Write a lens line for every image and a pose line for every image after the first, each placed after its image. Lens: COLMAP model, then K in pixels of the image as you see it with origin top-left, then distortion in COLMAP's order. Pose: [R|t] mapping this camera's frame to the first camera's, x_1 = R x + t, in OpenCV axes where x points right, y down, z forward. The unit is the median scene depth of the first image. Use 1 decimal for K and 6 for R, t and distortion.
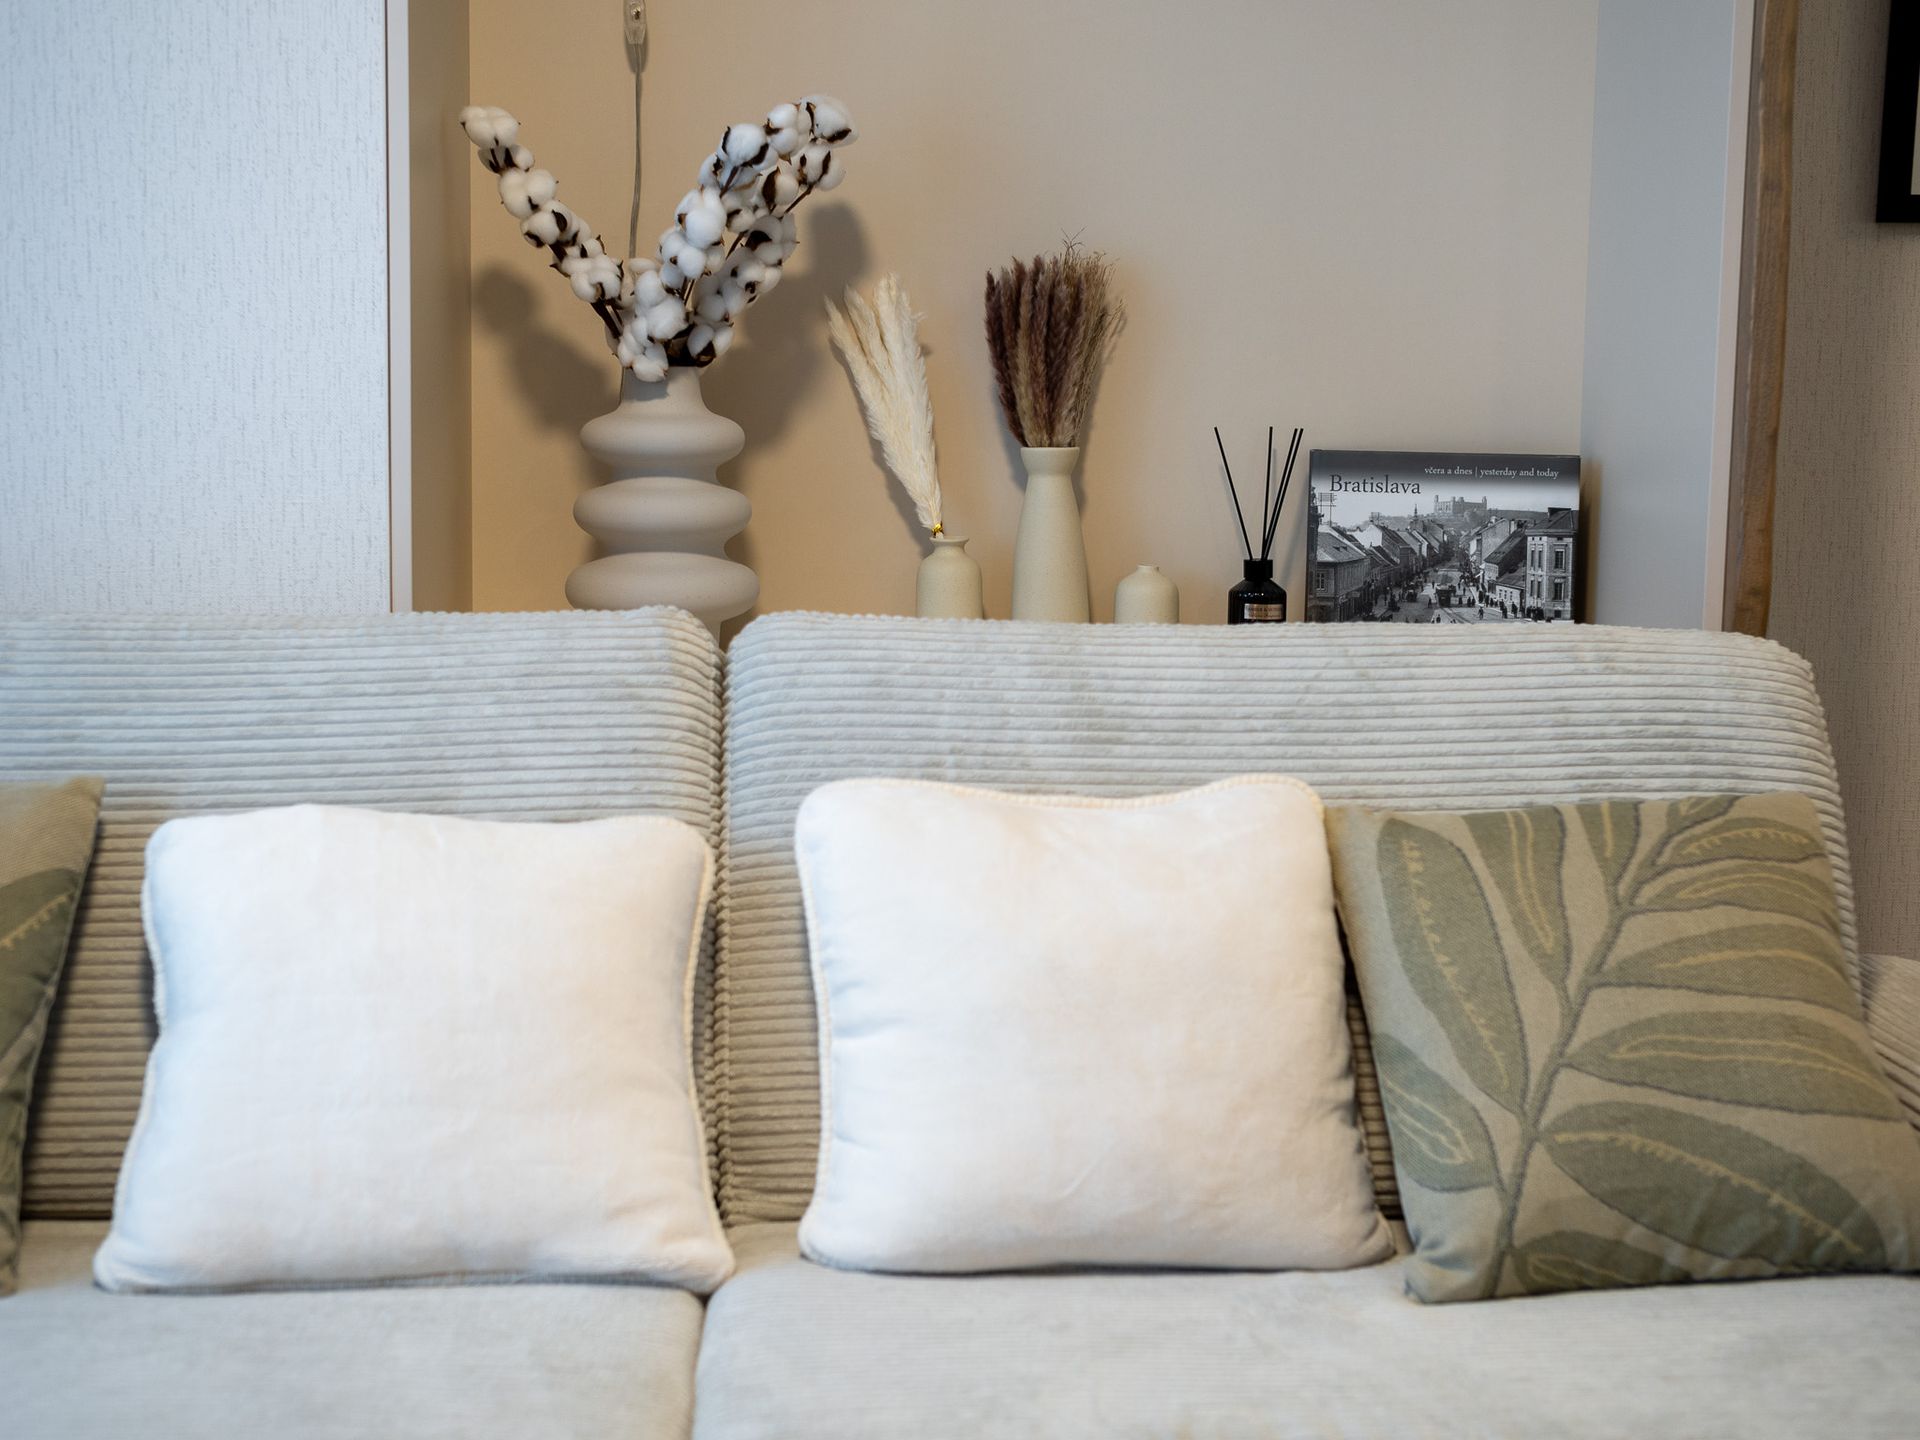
lens RADIAL K [[2784.4, 0, 960.0], [0, 2784.4, 720.0], [0, 0, 1]] dist [-0.054099, 0.131360]
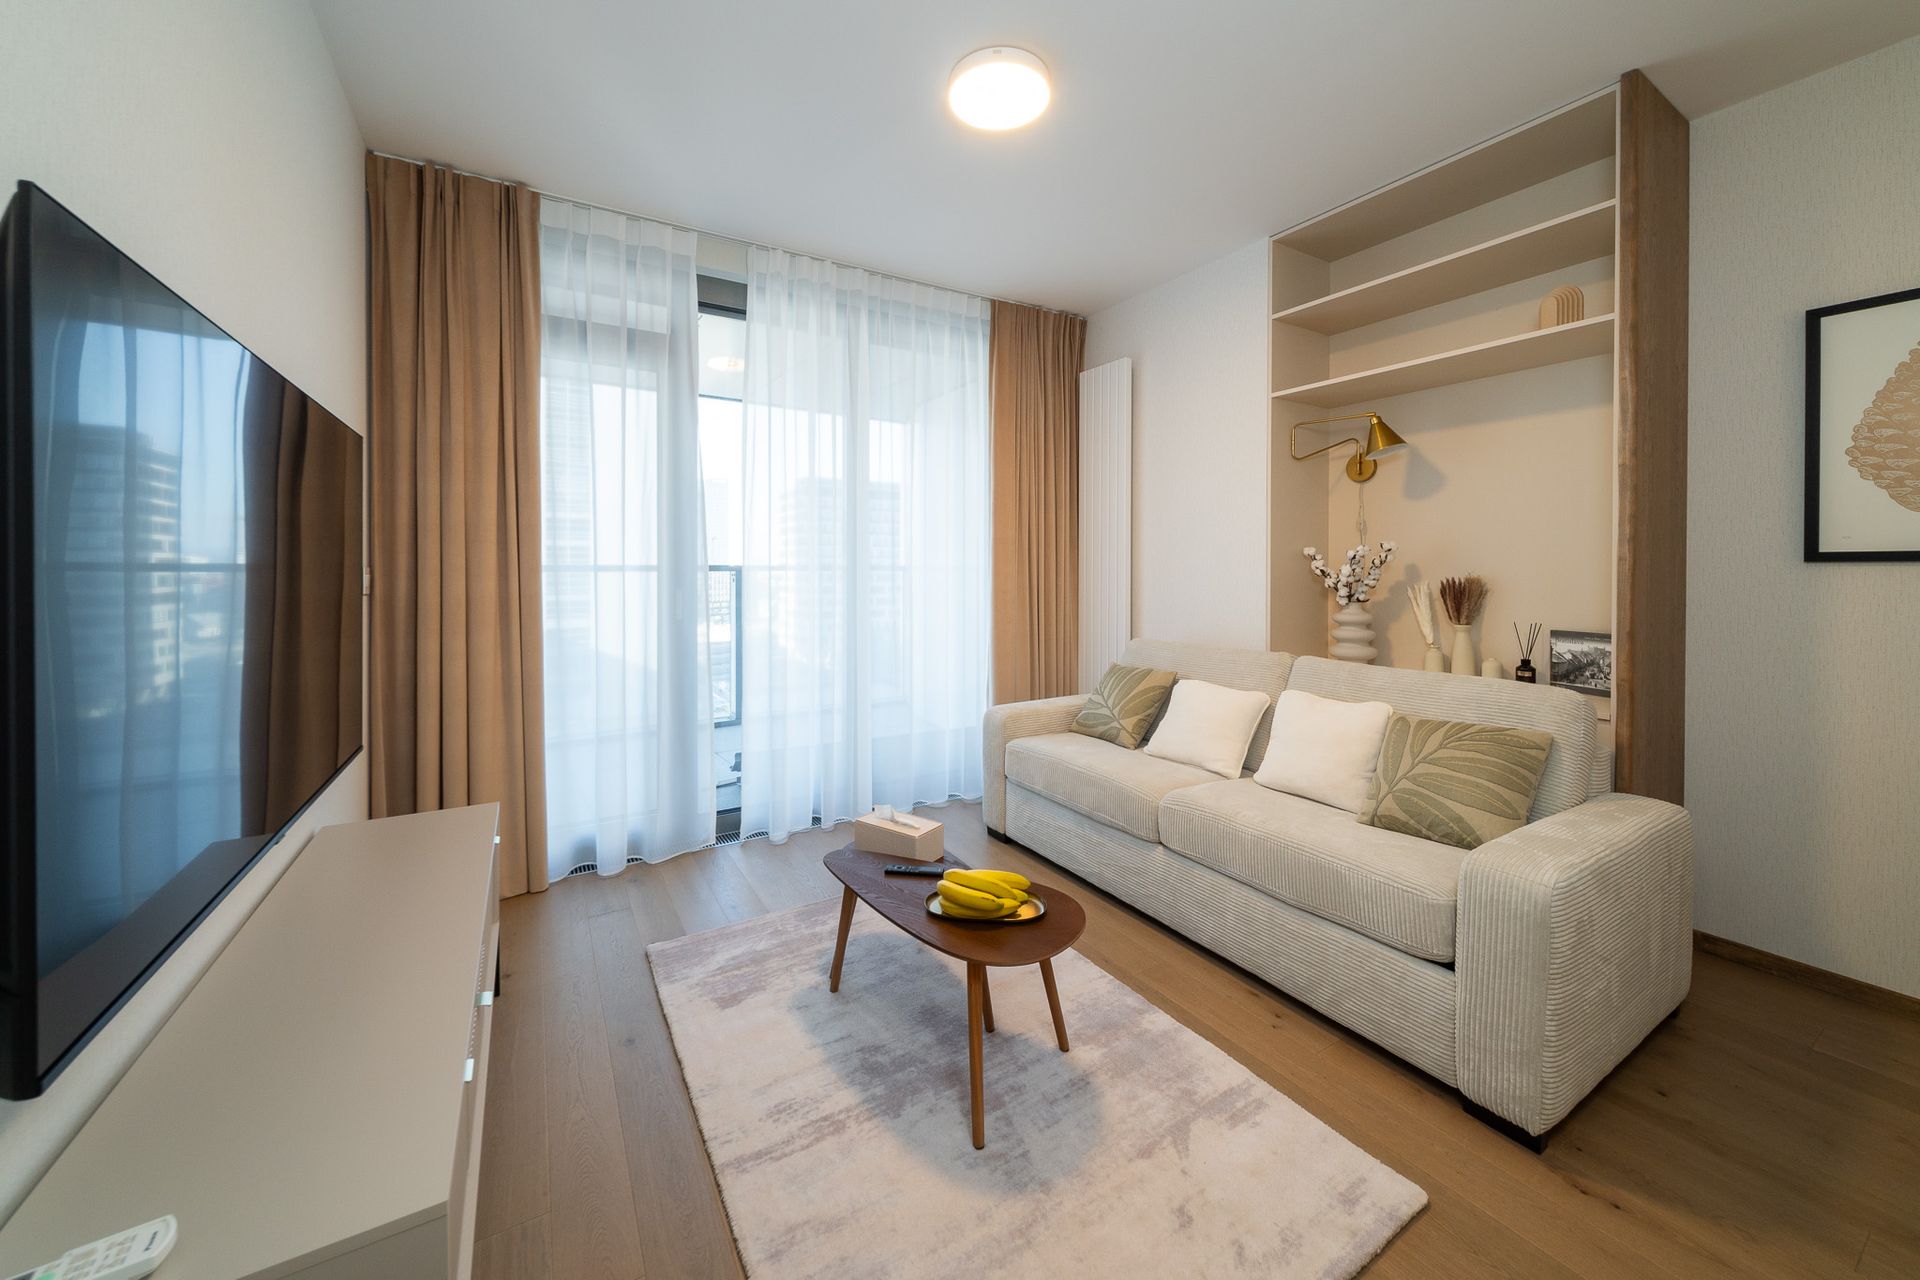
lens RADIAL K [[712.8, 0, 963.5], [0, 712.8, 563.0], [0, 0, 1]] dist [-0.001802, -0.000008]
pose [[0.476410, -0.018960, -0.879019, 0.755969], [-0.112372, 0.990255, -0.082262, -0.030483], [0.872013, 0.137968, 0.469637, -0.118777]]
